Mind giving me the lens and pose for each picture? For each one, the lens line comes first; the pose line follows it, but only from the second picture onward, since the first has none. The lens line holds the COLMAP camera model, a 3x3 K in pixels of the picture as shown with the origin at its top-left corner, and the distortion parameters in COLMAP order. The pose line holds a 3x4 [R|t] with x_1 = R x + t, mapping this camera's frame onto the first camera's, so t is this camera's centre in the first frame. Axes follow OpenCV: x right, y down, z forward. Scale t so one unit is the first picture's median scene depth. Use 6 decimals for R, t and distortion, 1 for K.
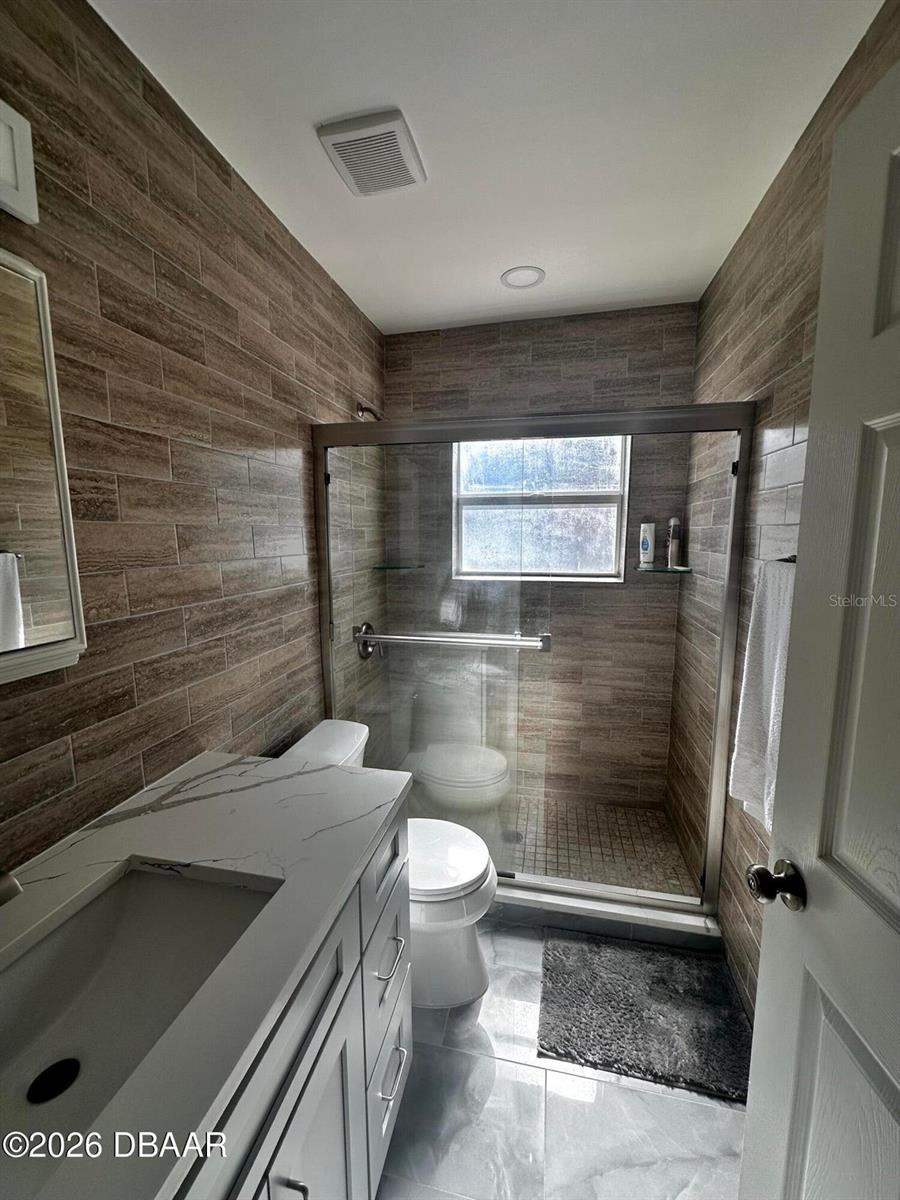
lens RADIAL K [[479.6, 0, 449.8], [0, 479.6, 598.1], [0, 0, 1]] dist [-0.001638, 0.000006]
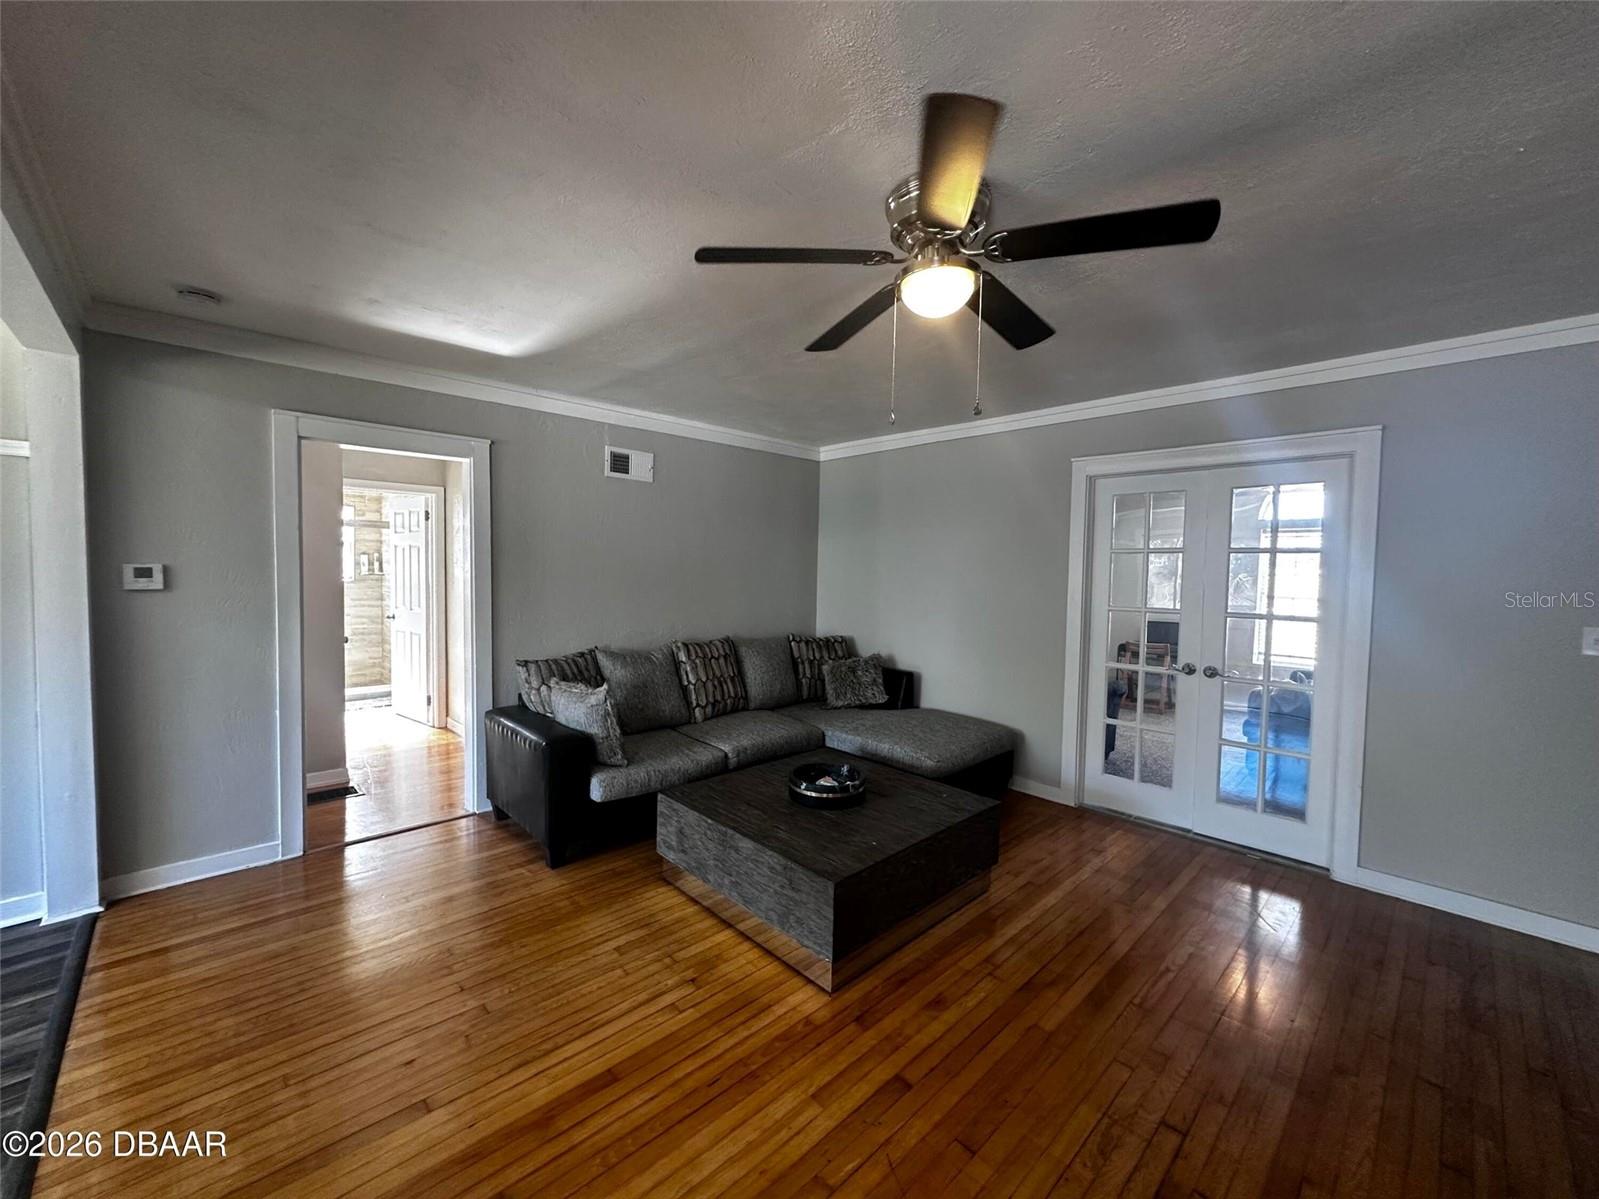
lens RADIAL K [[639.1, 0, 800.2], [0, 639.1, 596.2], [0, 0, 1]] dist [-0.001638, 0.000006]
pose [[0.559802, -0.020886, 0.828363, -1.032409], [0.087272, 0.995608, -0.033876, 0.353697], [-0.824017, 0.091257, 0.559167, -2.602275]]
